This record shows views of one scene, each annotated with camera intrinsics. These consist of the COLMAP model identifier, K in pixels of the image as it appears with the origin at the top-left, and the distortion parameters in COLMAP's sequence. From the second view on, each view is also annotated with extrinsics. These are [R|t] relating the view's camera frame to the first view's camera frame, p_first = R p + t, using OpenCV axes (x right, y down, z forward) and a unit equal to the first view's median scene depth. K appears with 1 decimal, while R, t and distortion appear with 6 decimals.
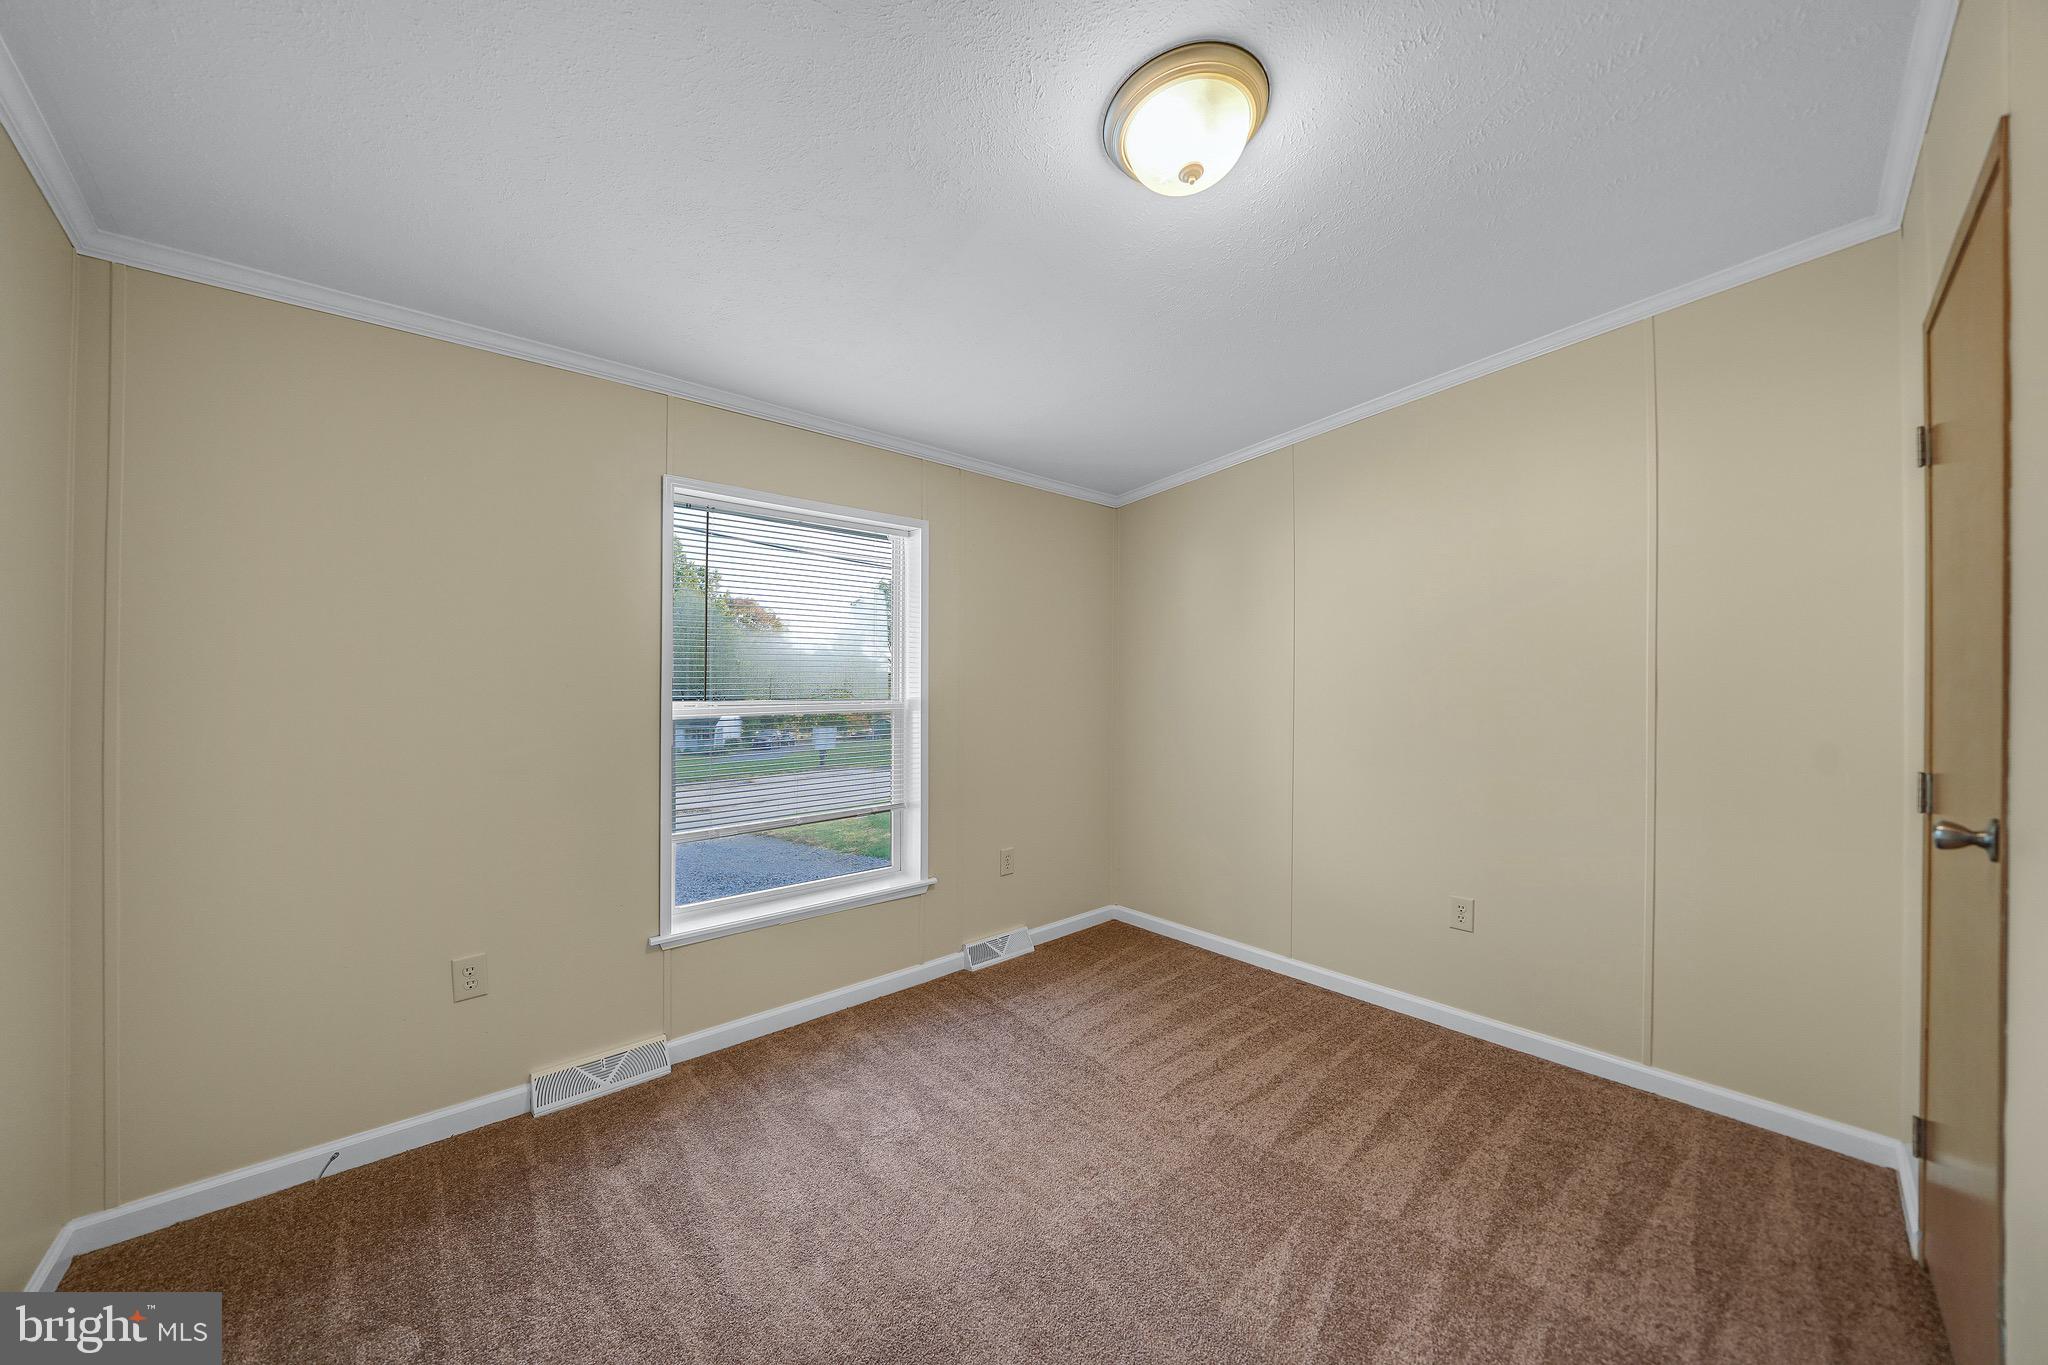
lens RADIAL K [[718.9, 0, 1016.4], [0, 718.9, 681.7], [0, 0, 1]] dist [-0.025699, 0.002919]
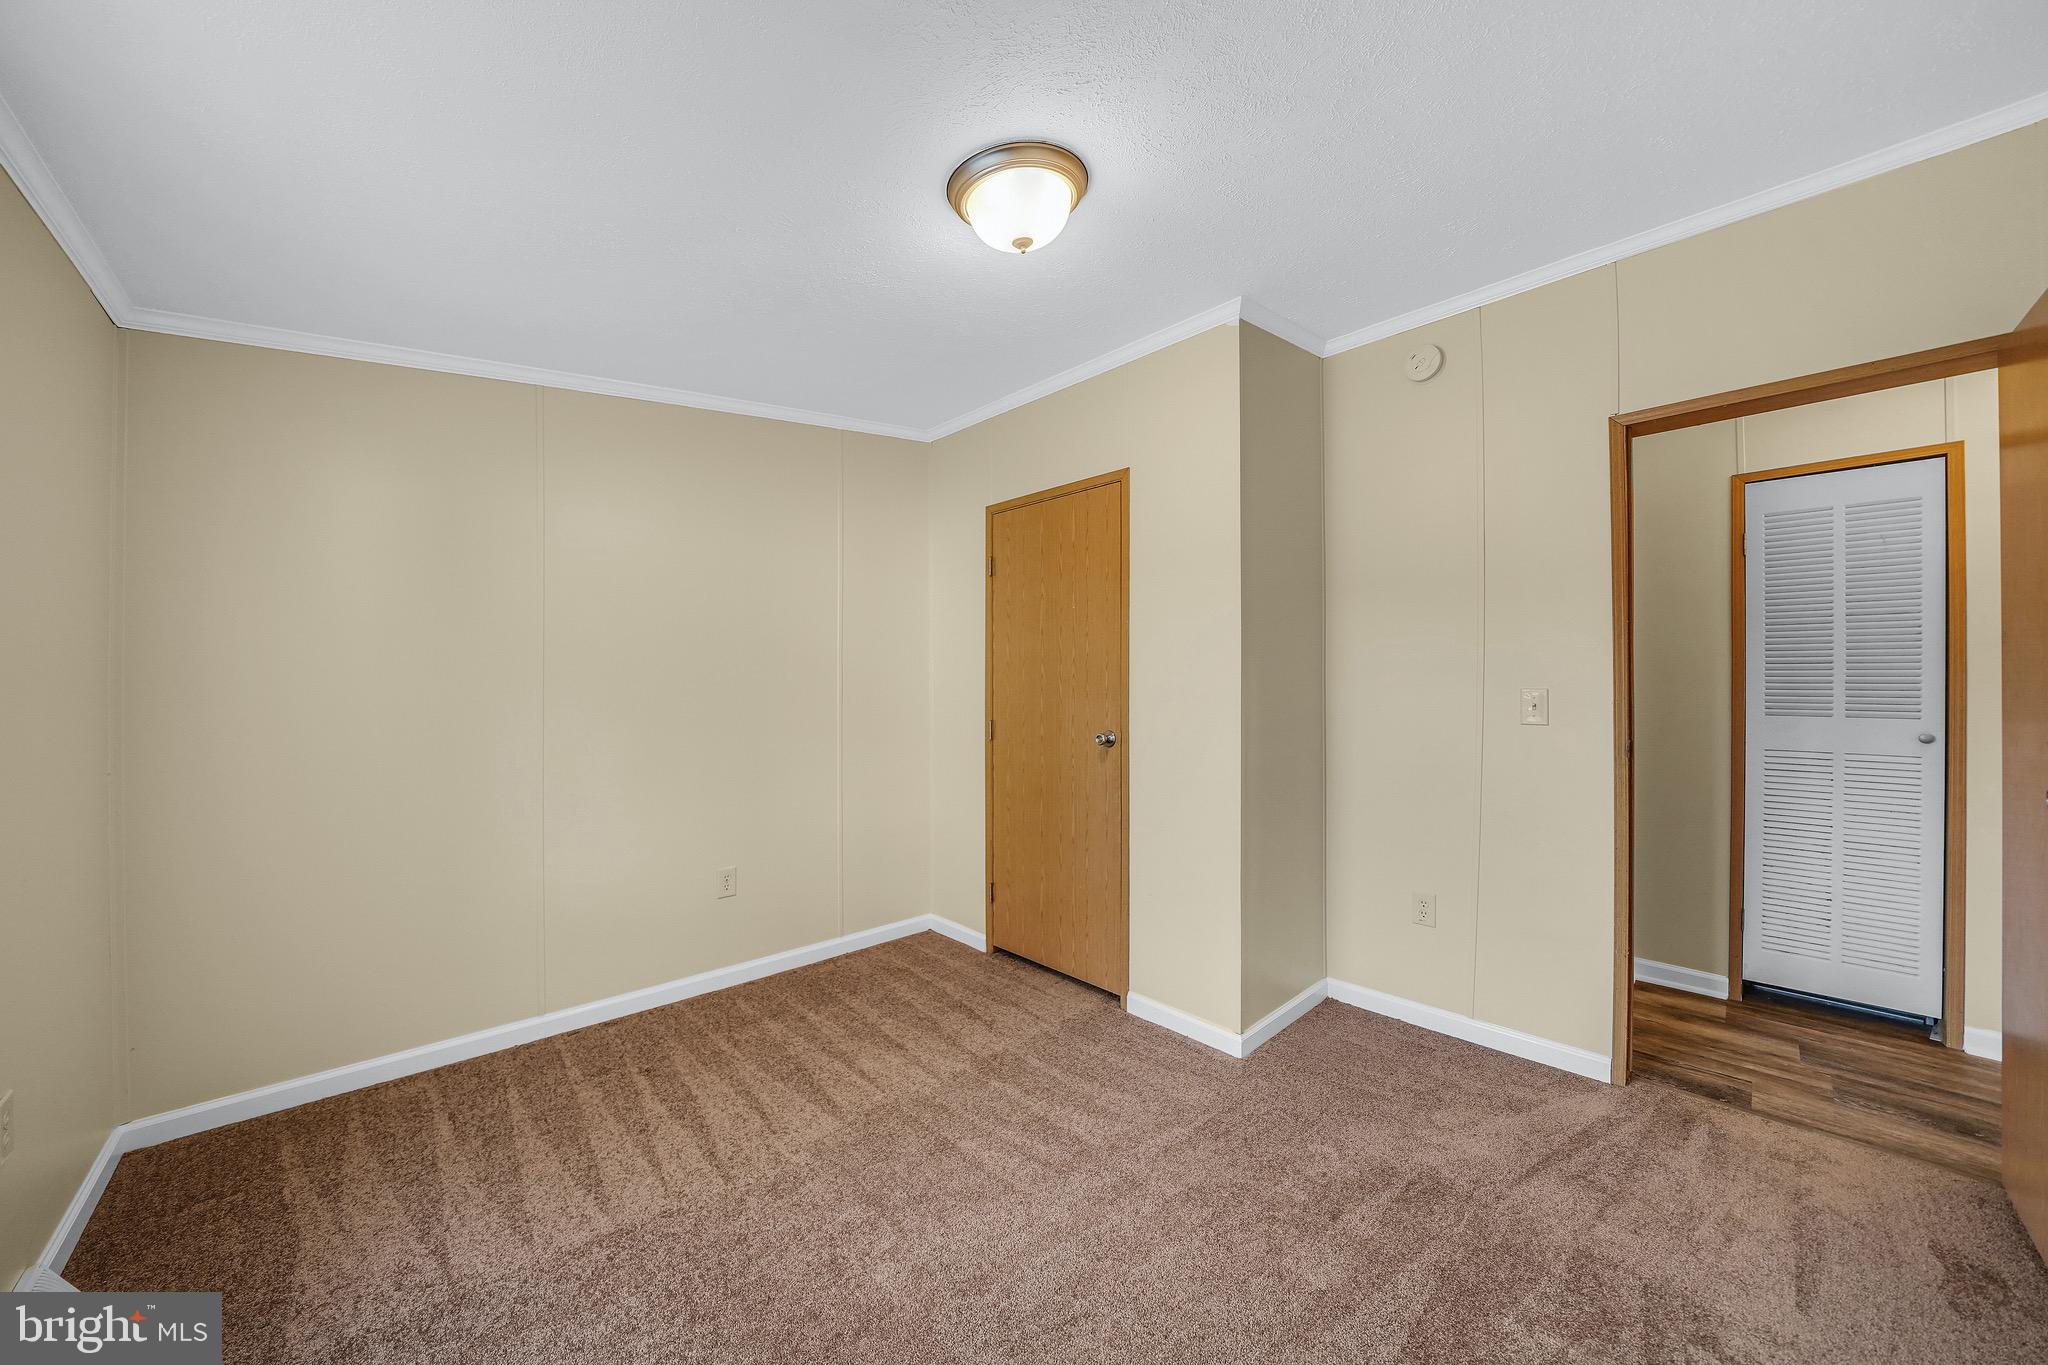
lens RADIAL K [[718.9, 0, 1014.7], [0, 718.9, 677.7], [0, 0, 1]] dist [-0.025699, 0.002919]
pose [[-0.014866, -0.006892, 0.999866, -0.590770], [0.001074, 0.999976, 0.006909, -0.004443], [-0.999889, 0.001177, -0.014858, 0.652059]]
